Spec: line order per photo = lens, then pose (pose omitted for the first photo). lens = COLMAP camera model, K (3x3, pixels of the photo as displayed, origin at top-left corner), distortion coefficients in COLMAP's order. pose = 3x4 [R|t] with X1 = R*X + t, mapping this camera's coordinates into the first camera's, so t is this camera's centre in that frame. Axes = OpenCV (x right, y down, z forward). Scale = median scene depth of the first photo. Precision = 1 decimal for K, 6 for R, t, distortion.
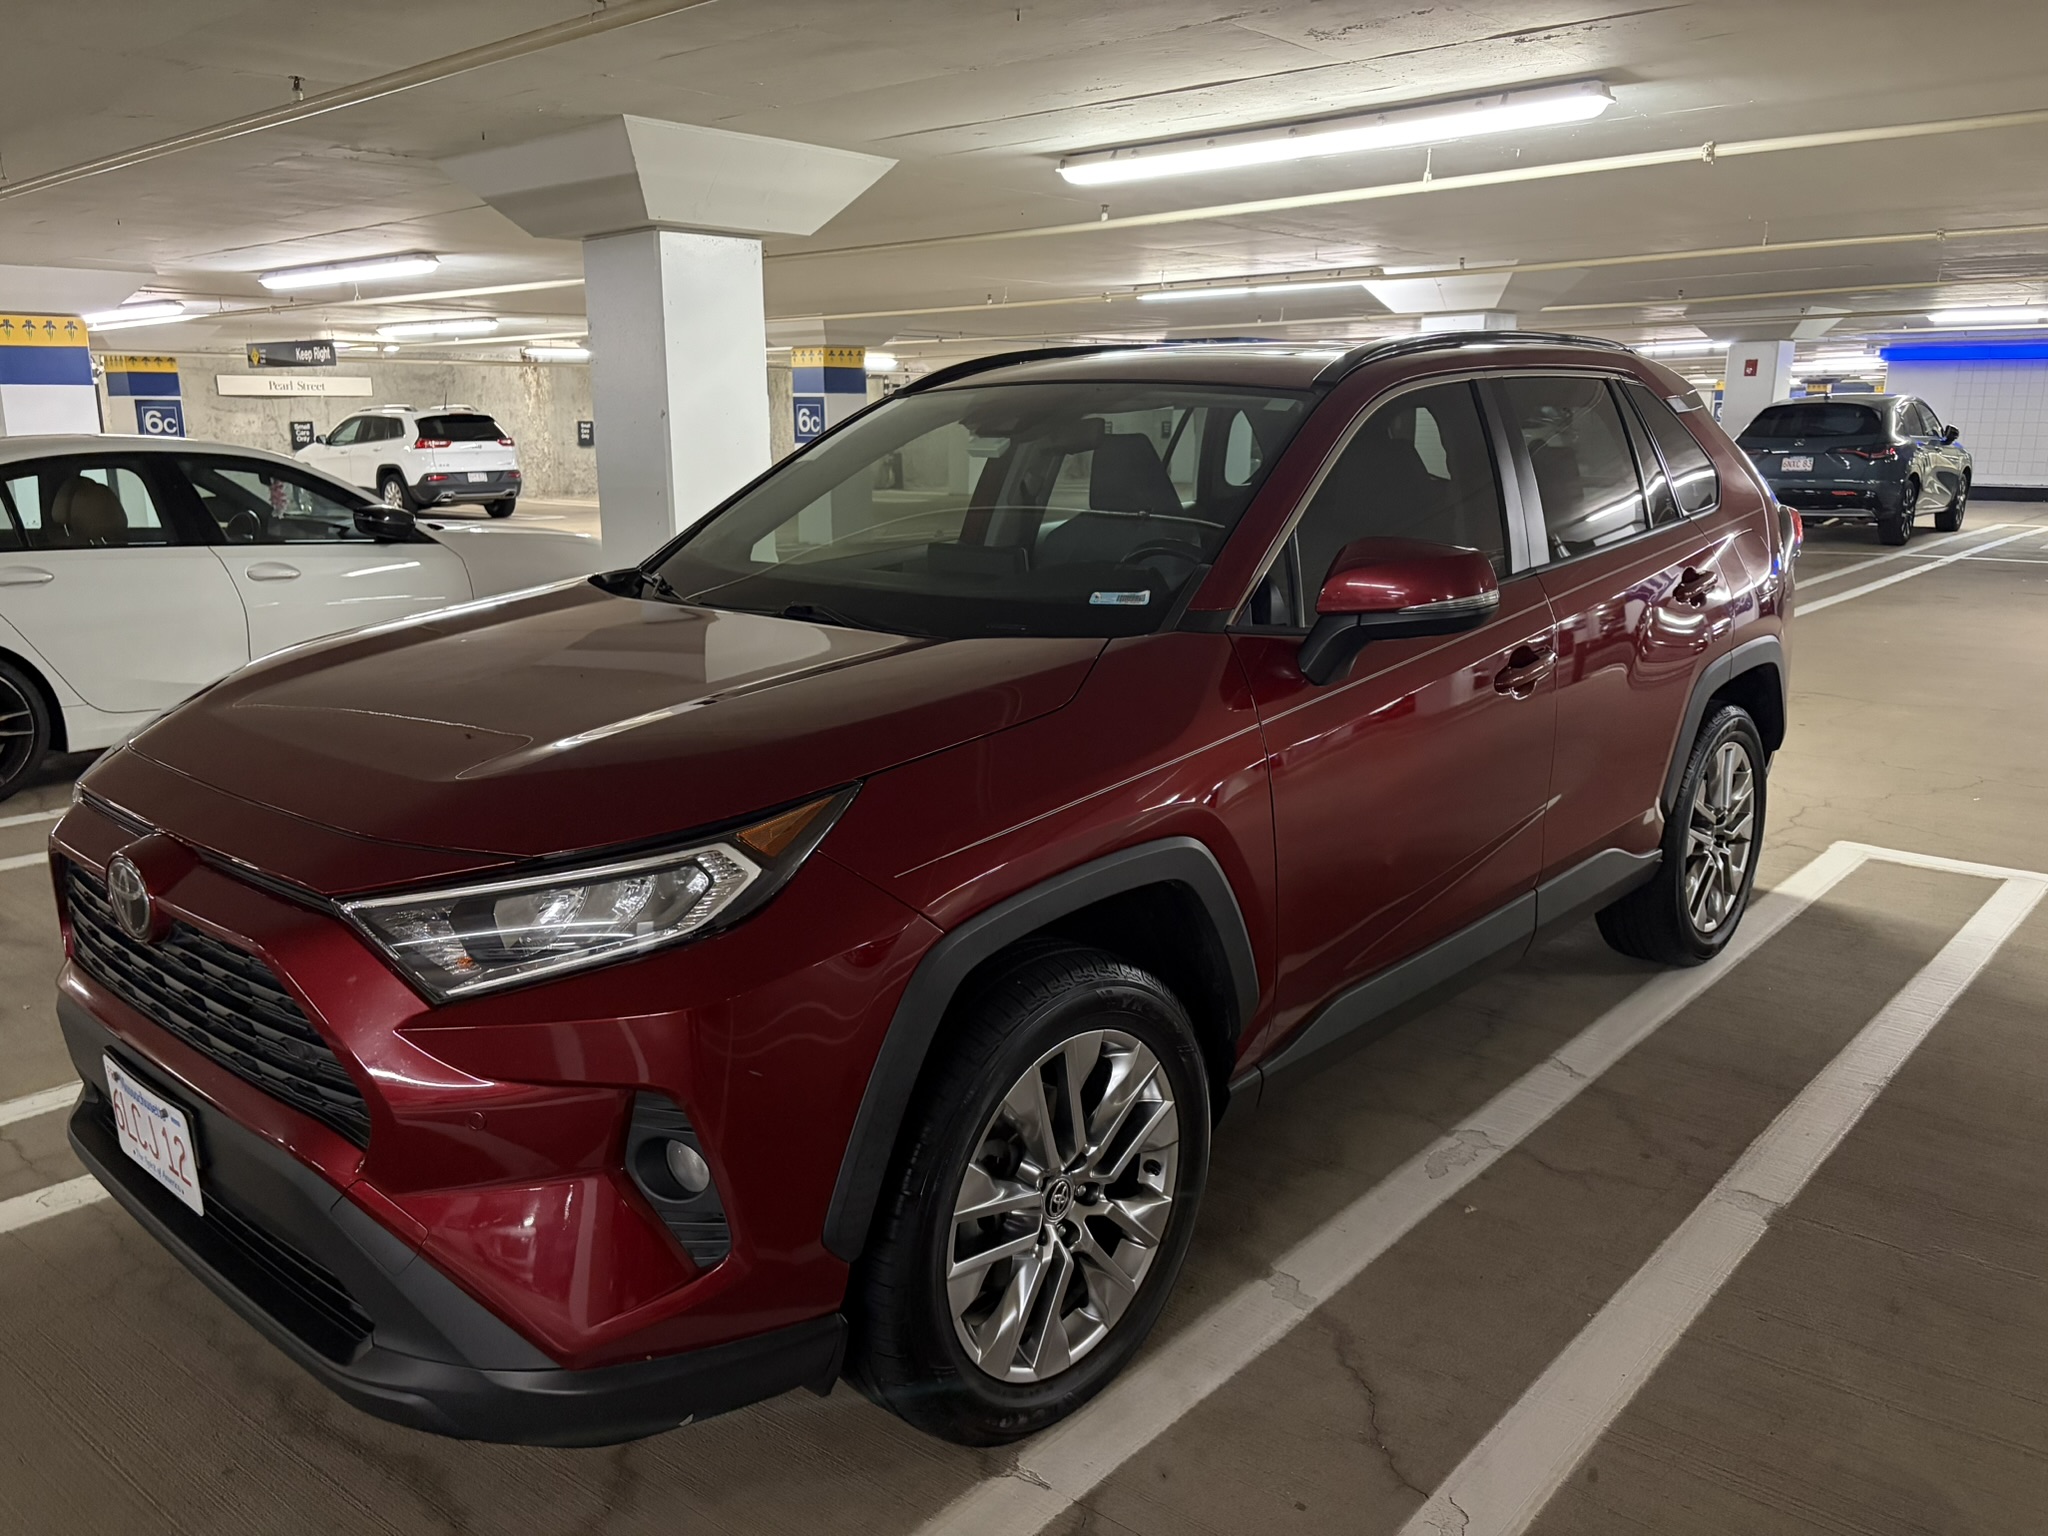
lens RADIAL K [[1557.7, 0, 1060.0], [0, 1557.7, 756.1], [0, 0, 1]] dist [0.035215, -0.044212]
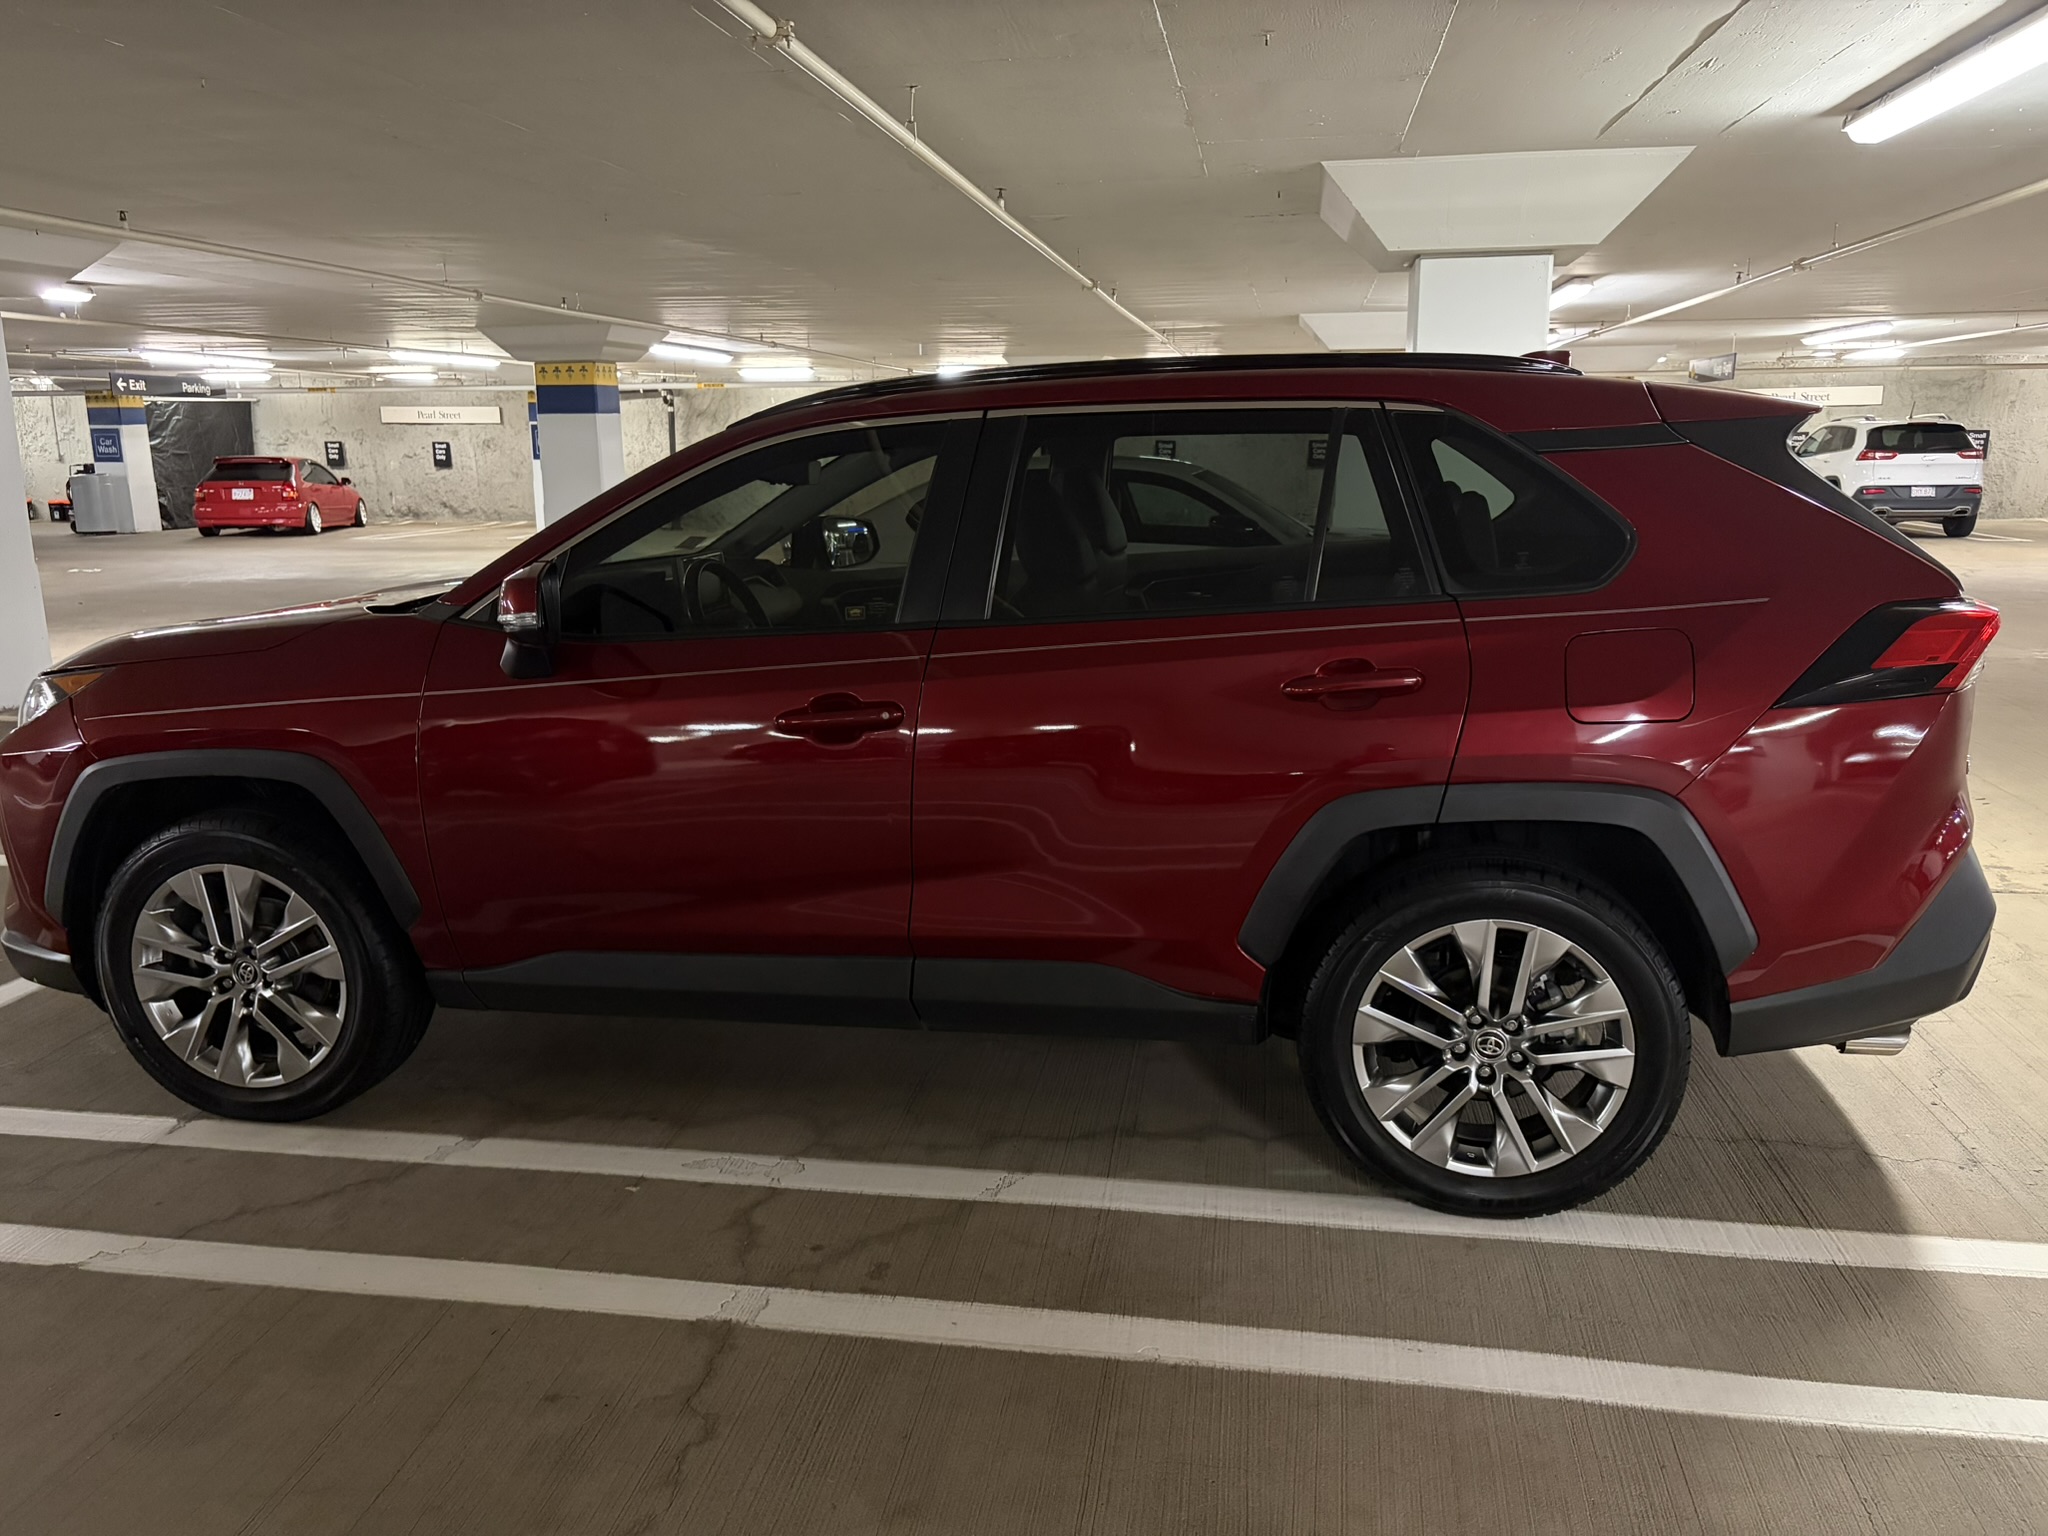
lens RADIAL K [[1557.7, 0, 1022.6], [0, 1557.7, 759.3], [0, 0, 1]] dist [0.035215, -0.044212]
pose [[0.512228, 0.171314, -0.841590, 0.162940], [-0.173133, 0.980384, 0.094191, -0.019428], [0.841218, 0.097460, 0.531840, 0.080382]]
